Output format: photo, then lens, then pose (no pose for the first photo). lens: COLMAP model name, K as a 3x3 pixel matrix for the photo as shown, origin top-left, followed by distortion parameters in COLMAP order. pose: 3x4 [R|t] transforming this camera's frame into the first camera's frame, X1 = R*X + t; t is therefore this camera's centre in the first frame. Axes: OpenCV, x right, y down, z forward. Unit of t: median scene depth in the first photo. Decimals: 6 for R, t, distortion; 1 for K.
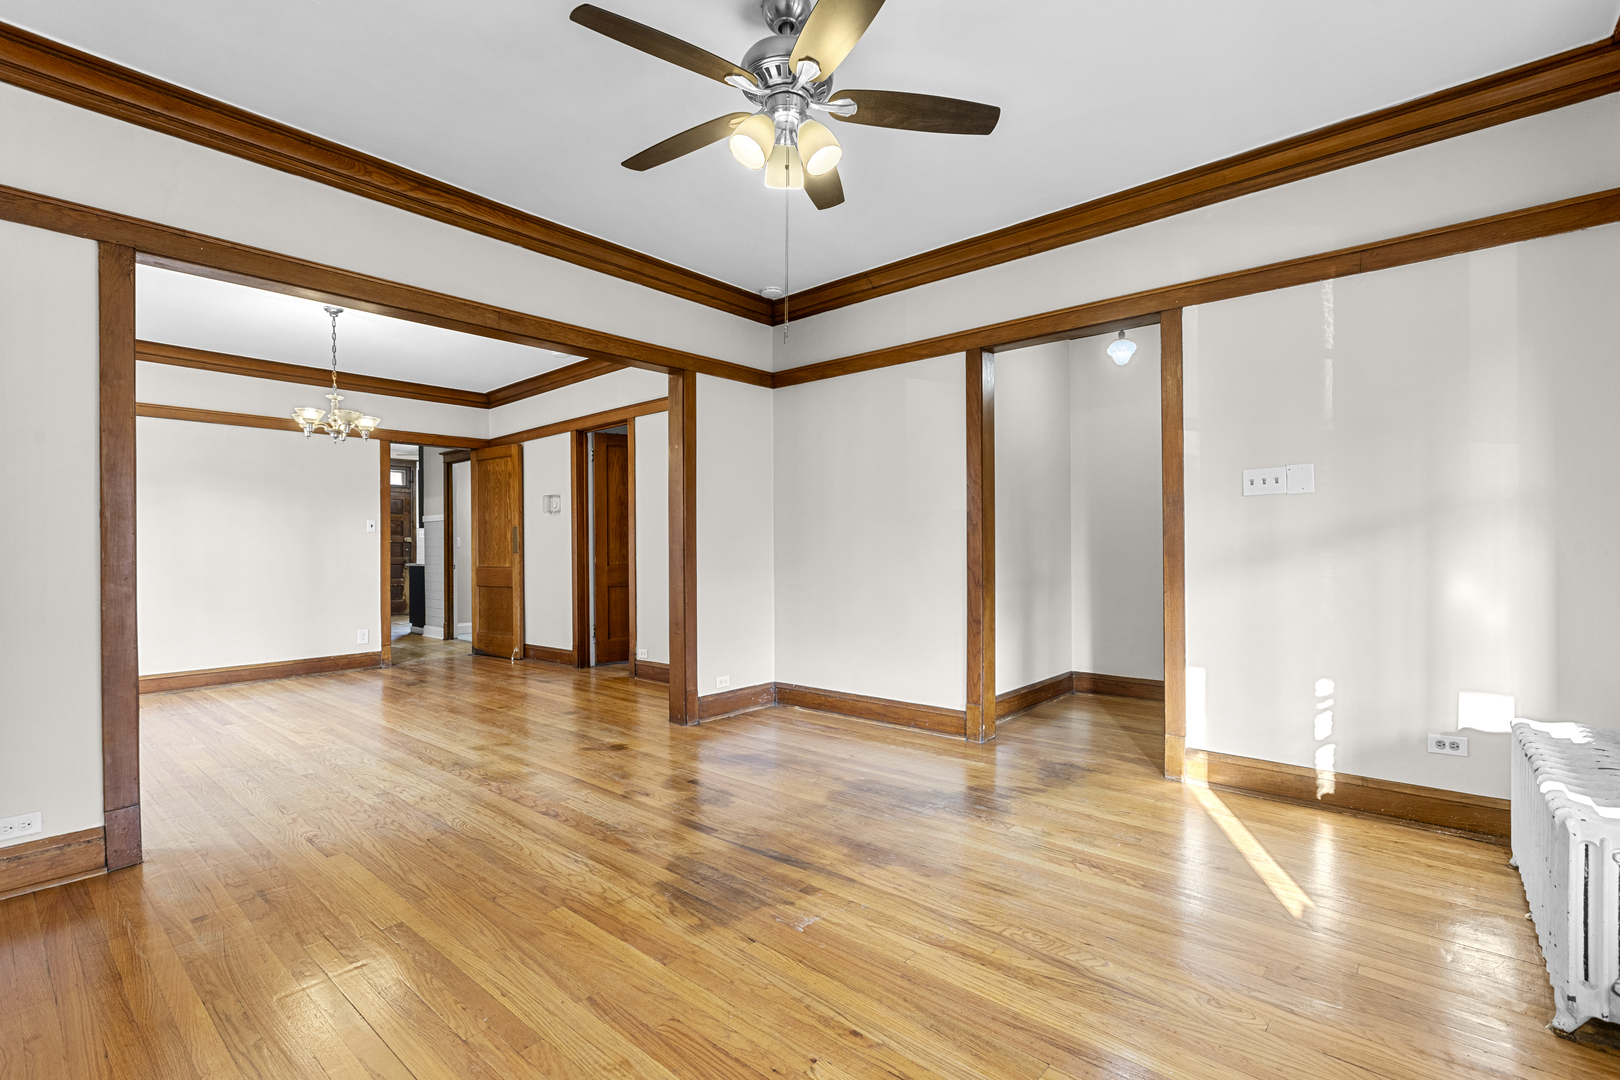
lens RADIAL K [[729.2, 0, 816.1], [0, 729.2, 544.4], [0, 0, 1]] dist [-0.001478, 0.000065]
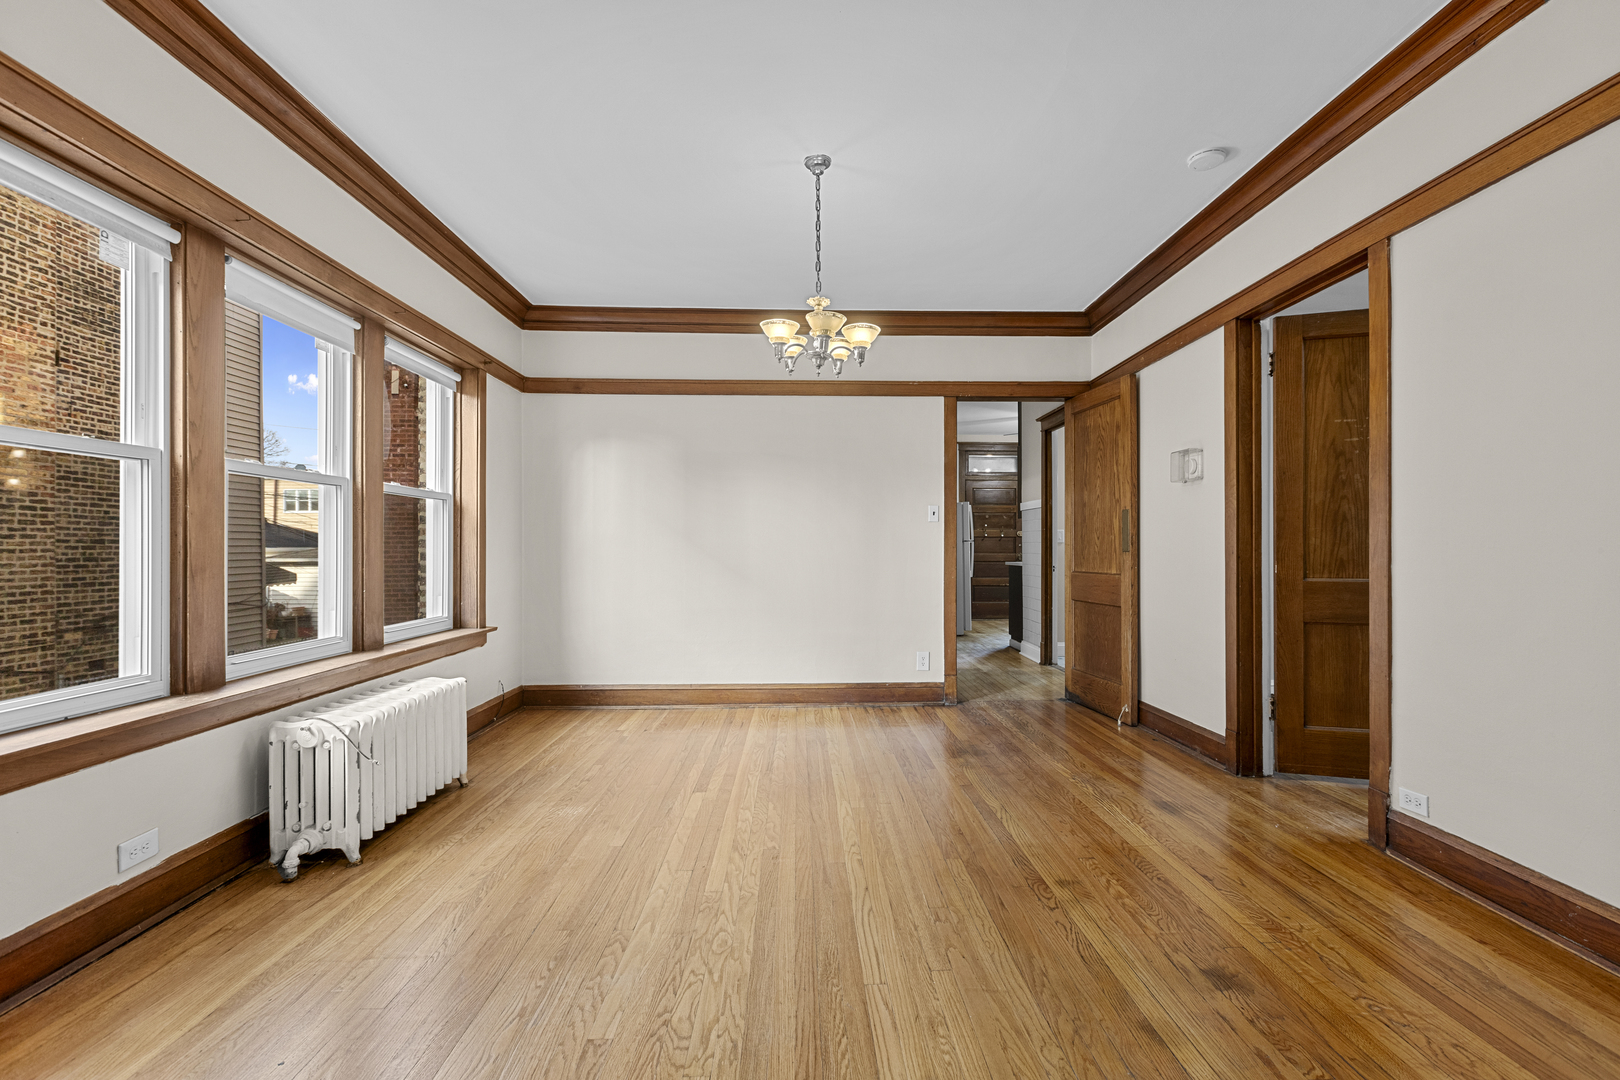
lens RADIAL K [[729.2, 0, 816.1], [0, 729.2, 544.4], [0, 0, 1]] dist [-0.001478, 0.000065]
pose [[0.674313, 0.006385, -0.738418, -0.138308], [-0.000928, 0.999969, 0.007799, 0.000733], [0.738446, -0.004574, 0.674298, 0.404699]]
